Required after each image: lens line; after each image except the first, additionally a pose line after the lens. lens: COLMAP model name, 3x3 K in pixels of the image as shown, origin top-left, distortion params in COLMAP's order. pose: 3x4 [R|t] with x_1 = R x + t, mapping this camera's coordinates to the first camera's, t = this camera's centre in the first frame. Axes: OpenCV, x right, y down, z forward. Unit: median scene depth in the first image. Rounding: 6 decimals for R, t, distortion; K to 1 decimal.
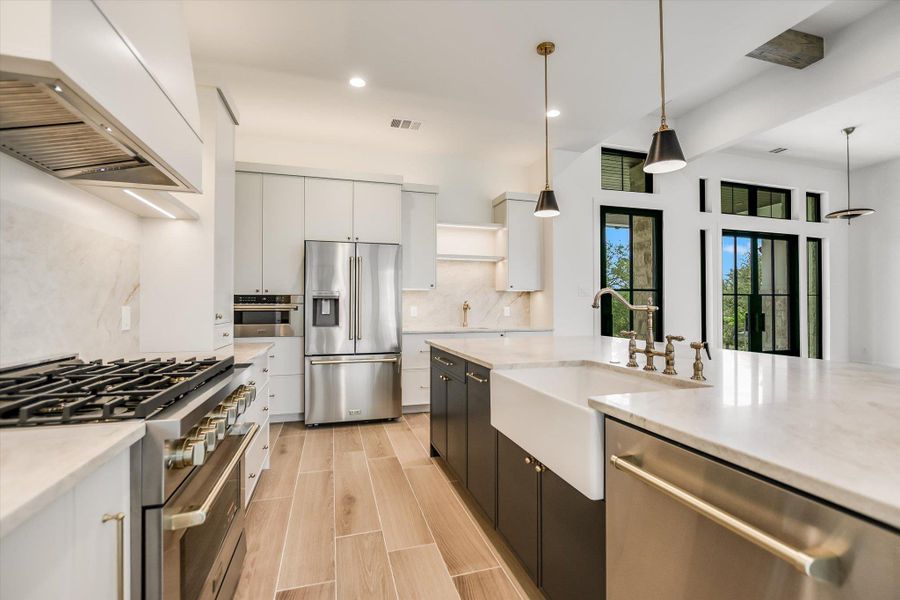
lens RADIAL K [[400.3, 0, 457.5], [0, 400.3, 307.1], [0, 0, 1]] dist [-0.014558, -0.000303]
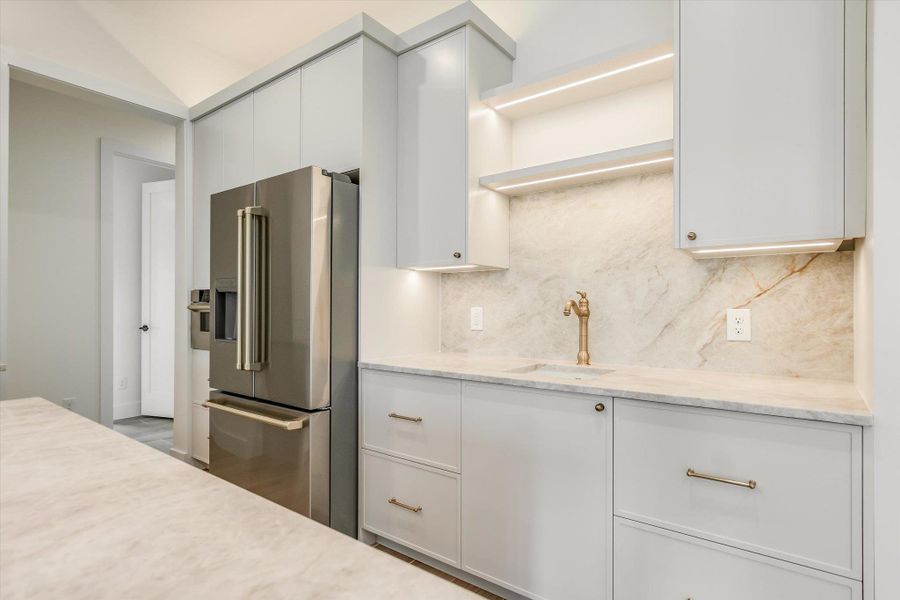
lens RADIAL K [[469.8, 0, 447.5], [0, 469.8, 318.7], [0, 0, 1]] dist [-0.001286, -0.000312]
pose [[0.576756, 0.021428, -0.816636, 0.285055], [-0.004328, 0.999722, 0.023176, -0.001005], [0.816905, -0.009832, 0.576688, 0.635663]]
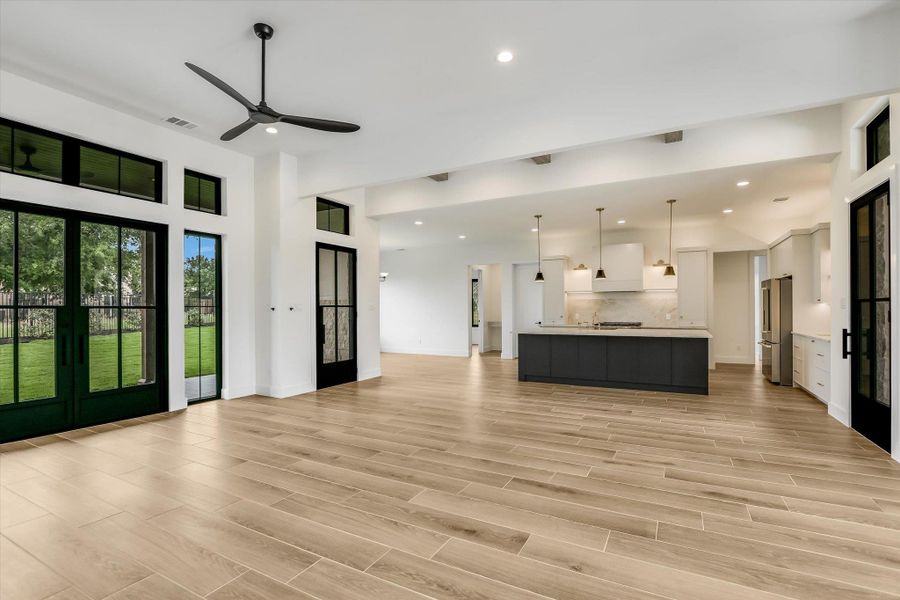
lens RADIAL K [[400.3, 0, 457.5], [0, 400.3, 307.1], [0, 0, 1]] dist [-0.014558, -0.000303]
pose [[-0.712494, 0.004235, -0.701666, 1.513028], [0.005965, 0.999982, -0.000021, -0.034472], [0.701653, -0.004200, -0.712506, 0.972477]]
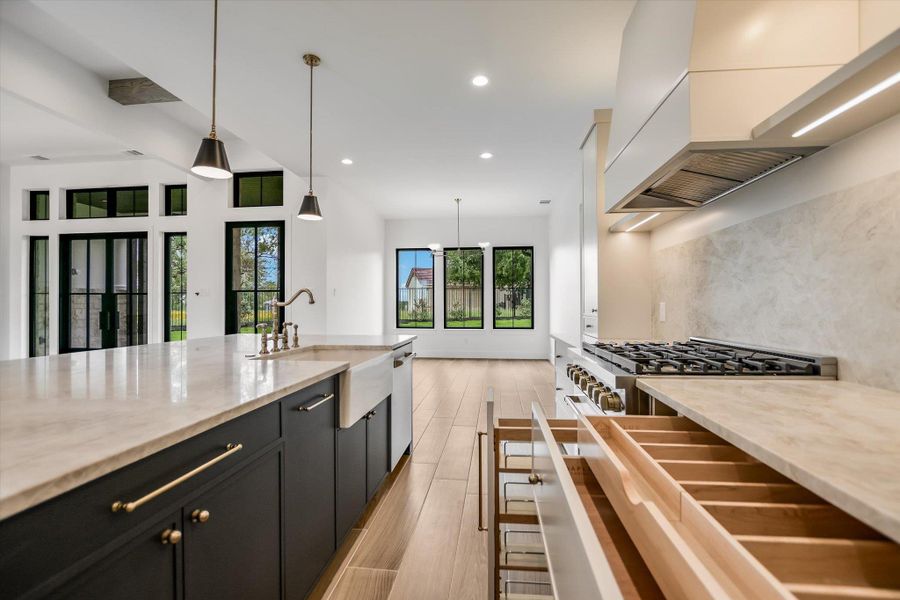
lens RADIAL K [[424.2, 0, 450.0], [0, 424.2, 300.0], [0, 0, 1]] dist [-0.014758, -0.000317]
pose [[-0.915554, 0.008094, 0.402113, -0.184698], [0.004287, 0.999937, -0.010367, 0.001720], [-0.402171, -0.007767, -0.915531, 0.625085]]
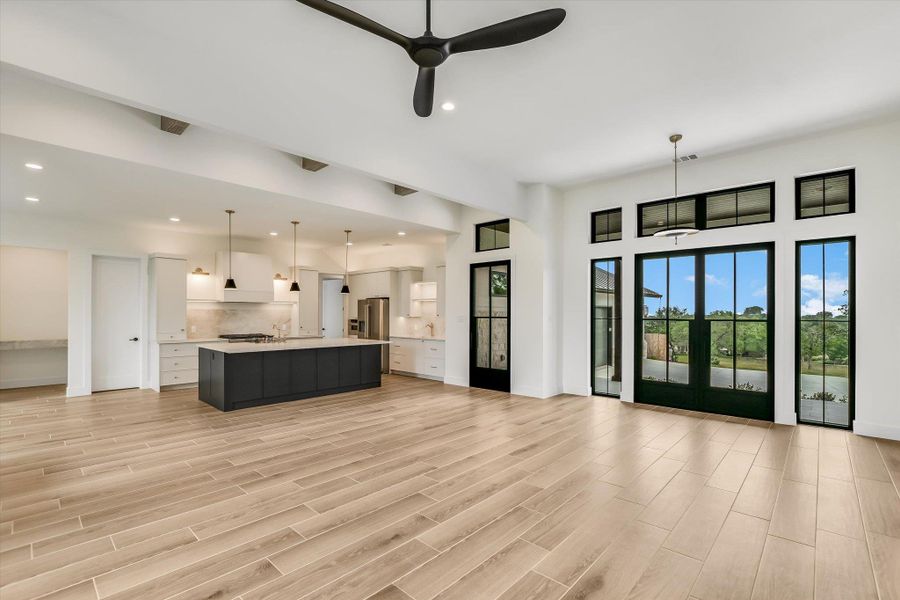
lens RADIAL K [[421.2, 0, 429.4], [0, 421.2, 313.0], [0, 0, 1]] dist [-0.014231, -0.000093]
pose [[0.468570, 0.002687, -0.883422, 1.695915], [-0.005438, 0.999985, 0.000157, -0.057777], [0.883410, 0.004730, 0.468578, 0.070349]]
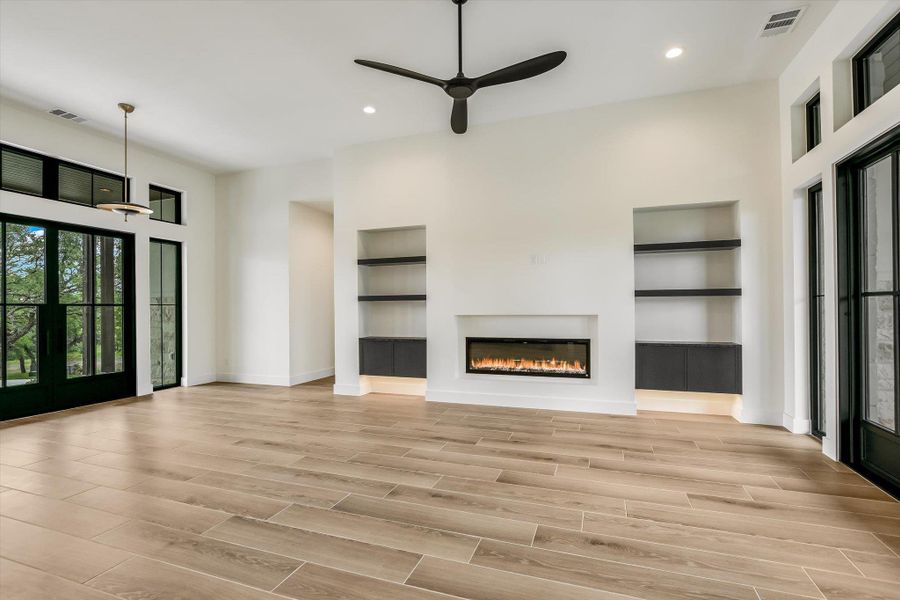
lens RADIAL K [[400.3, 0, 457.5], [0, 400.3, 307.1], [0, 0, 1]] dist [-0.014558, -0.000303]
pose [[0.592686, 0.000480, 0.805433, 0.803770], [0.007781, 0.999950, -0.006321, -0.021380], [-0.805396, 0.010014, 0.592653, -0.054878]]
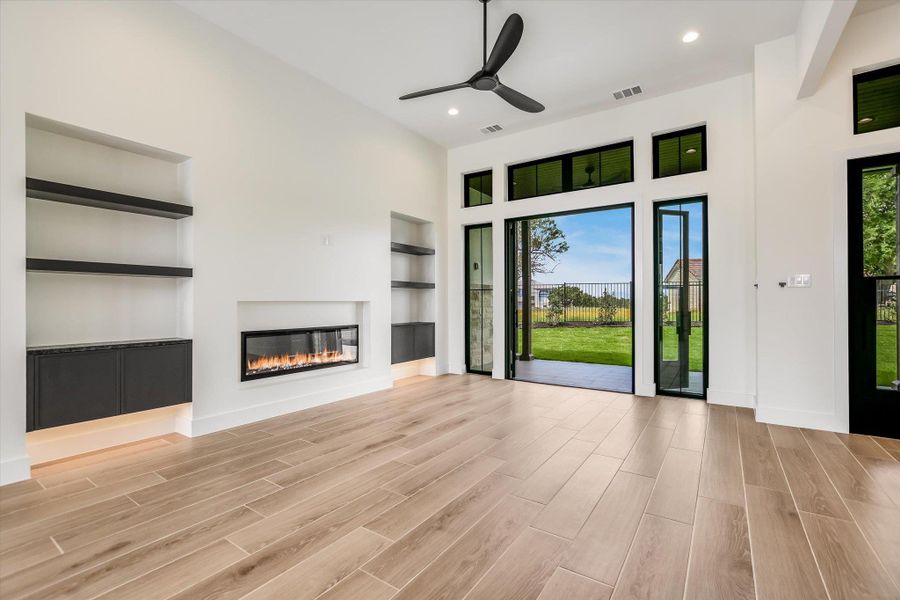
lens RADIAL K [[416.4, 0, 436.6], [0, 416.4, 301.1], [0, 0, 1]] dist [-0.013855, -0.000571]
pose [[-0.608374, 0.007211, 0.793618, 0.812718], [0.004451, 0.999974, -0.005675, -0.001403], [-0.793638, 0.000080, -0.608390, 0.742823]]
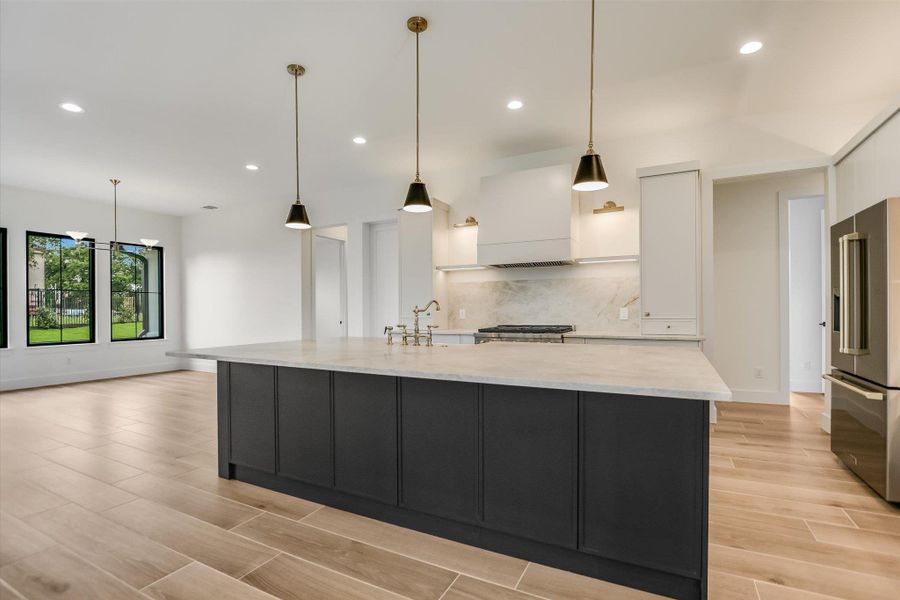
lens RADIAL K [[400.3, 0, 457.5], [0, 400.3, 307.1], [0, 0, 1]] dist [-0.014558, -0.000303]
pose [[-0.695919, 0.003068, -0.718114, 0.533994], [0.005331, 0.999985, -0.000894, -0.003706], [0.718100, -0.004450, -0.695925, 0.729349]]
